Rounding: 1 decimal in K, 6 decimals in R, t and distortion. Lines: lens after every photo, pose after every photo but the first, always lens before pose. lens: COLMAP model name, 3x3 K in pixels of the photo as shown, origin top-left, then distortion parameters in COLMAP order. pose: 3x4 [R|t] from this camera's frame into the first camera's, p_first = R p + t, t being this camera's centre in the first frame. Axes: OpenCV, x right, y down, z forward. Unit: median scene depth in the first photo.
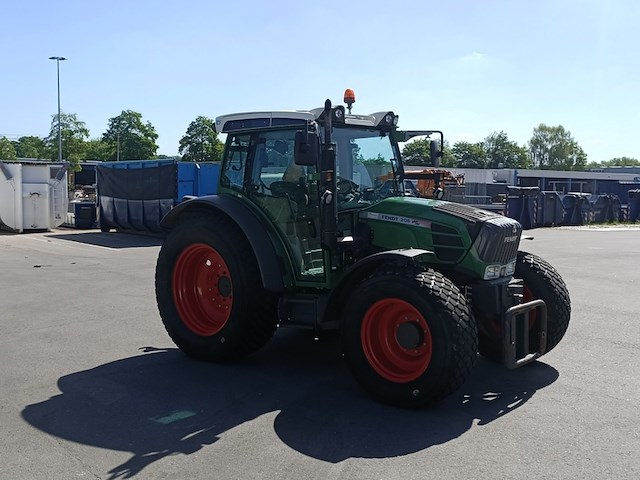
lens RADIAL K [[721.4, 0, 320.0], [0, 721.4, 240.0], [0, 0, 1]] dist [0.062592, 0.007296]
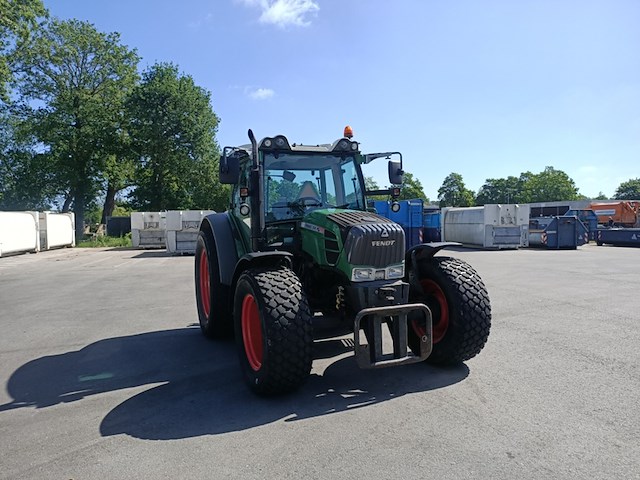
lens RADIAL K [[471.9, 0, 320.0], [0, 471.9, 240.0], [0, 0, 1]] dist [0.041977, -0.005370]
pose [[0.894390, -0.002109, -0.447283, 0.421760], [-0.013834, 0.999380, -0.032375, 0.014651], [0.447074, 0.035143, 0.893806, 0.306875]]
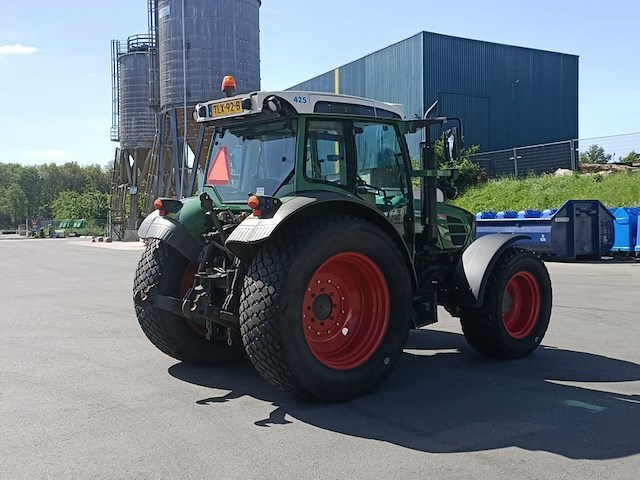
lens RADIAL K [[721.4, 0, 320.0], [0, 721.4, 240.0], [0, 0, 1]] dist [0.062592, 0.007296]
pose [[0.161574, -0.049964, 0.985595, -0.951308], [0.084861, 0.995722, 0.036566, -0.040175], [-0.983205, 0.077731, 0.165123, 0.899820]]
